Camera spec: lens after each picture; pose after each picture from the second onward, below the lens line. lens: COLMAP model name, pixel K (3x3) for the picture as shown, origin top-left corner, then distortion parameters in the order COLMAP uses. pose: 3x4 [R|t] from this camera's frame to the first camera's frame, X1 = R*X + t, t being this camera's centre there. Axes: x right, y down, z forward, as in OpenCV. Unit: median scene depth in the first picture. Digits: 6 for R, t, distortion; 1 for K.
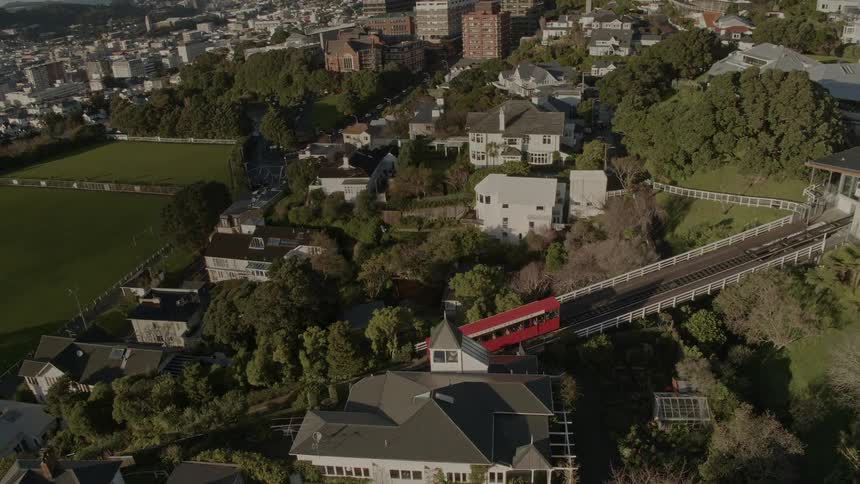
lens RADIAL K [[614.3, 0, 432.3], [0, 614.3, 242.4], [0, 0, 1]] dist [-0.126157, 0.022886]
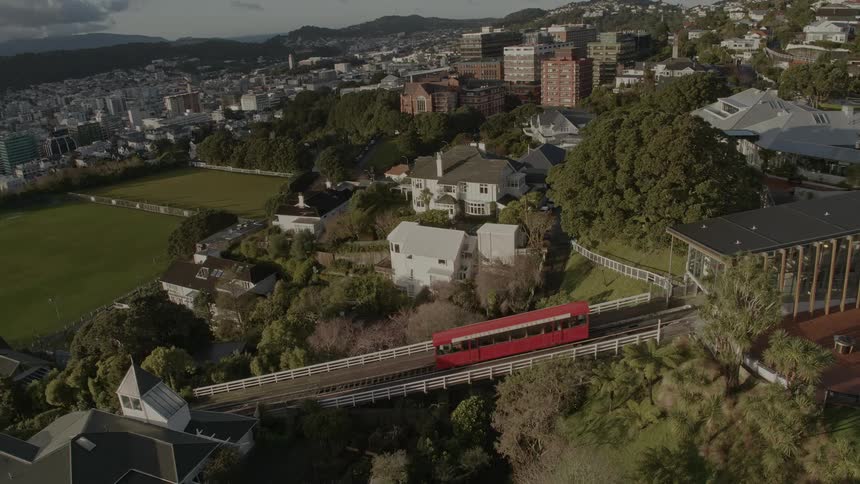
lens RADIAL K [[614.3, 0, 429.6], [0, 614.3, 241.2], [0, 0, 1]] dist [-0.126157, 0.022886]
pose [[0.973617, 0.074602, -0.215648, 0.133070], [-0.089879, 0.994026, -0.061916, -0.010271], [0.209741, 0.079664, 0.974506, 0.034391]]
